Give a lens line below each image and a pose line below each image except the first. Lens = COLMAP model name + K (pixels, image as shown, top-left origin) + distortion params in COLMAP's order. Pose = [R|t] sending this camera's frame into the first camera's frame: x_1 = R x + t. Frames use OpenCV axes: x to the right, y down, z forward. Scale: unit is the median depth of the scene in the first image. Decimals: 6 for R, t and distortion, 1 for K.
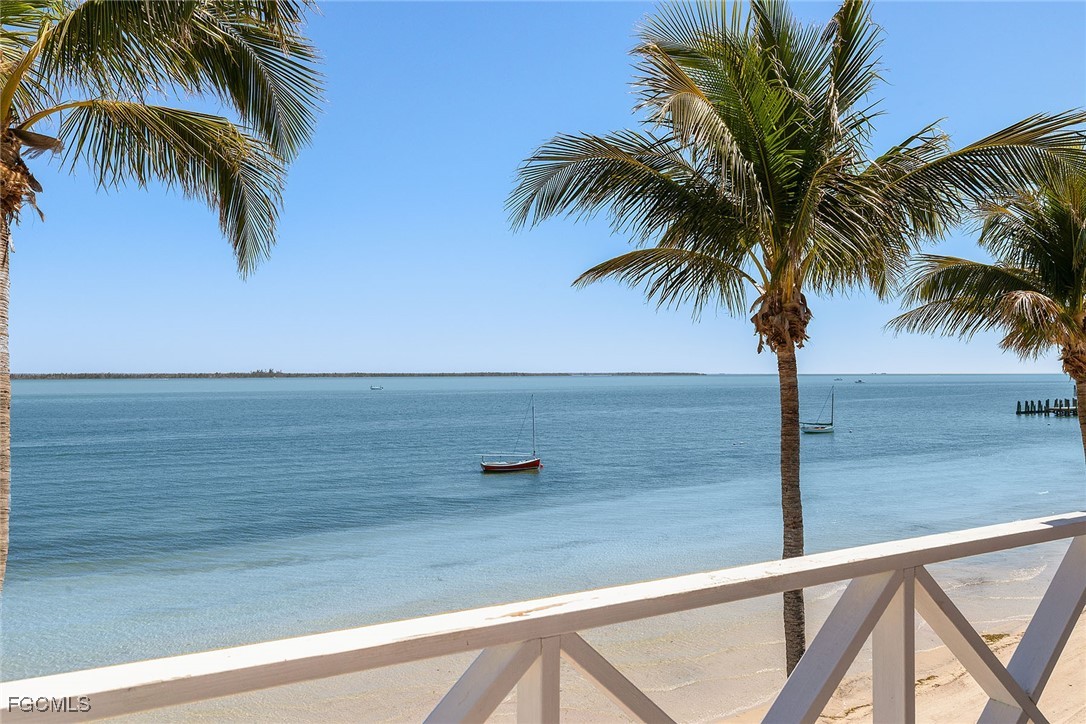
lens RADIAL K [[830.5, 0, 548.7], [0, 830.5, 357.5], [0, 0, 1]] dist [-0.012568, 0.014815]
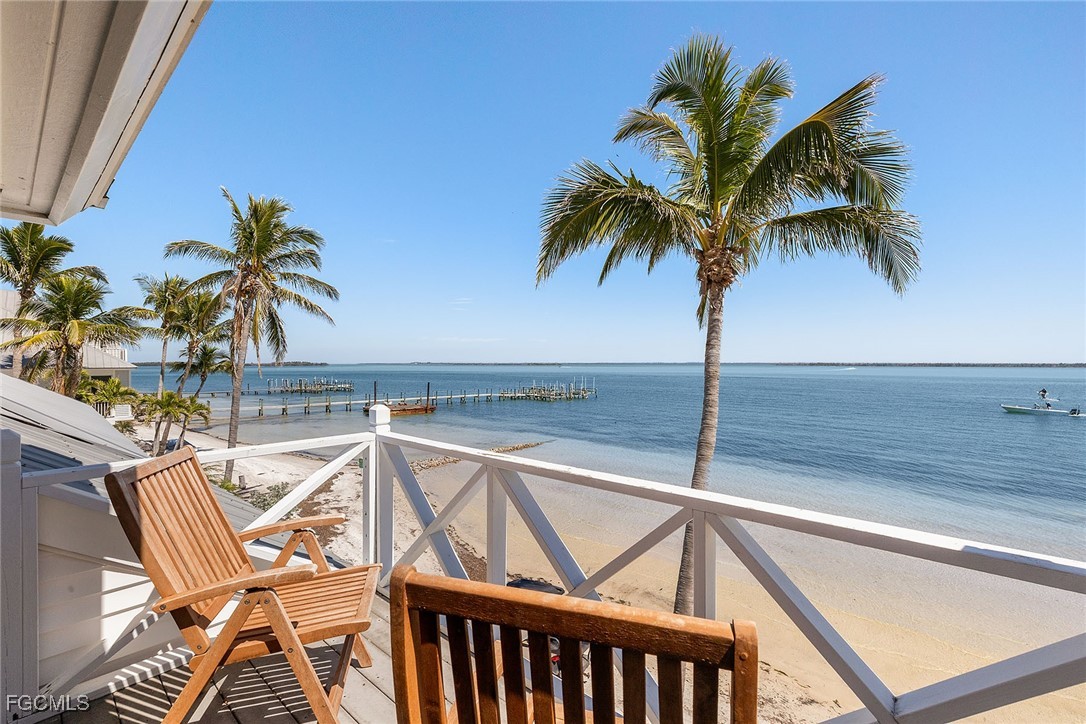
lens RADIAL K [[479.7, 0, 542.2], [0, 479.7, 366.1], [0, 0, 1]] dist [0.003443, 0.000828]
pose [[0.350306, 0.013759, -0.936534, 0.261243], [0.011047, 0.999762, 0.018820, -0.002519], [0.936570, -0.016939, 0.350071, 0.104608]]
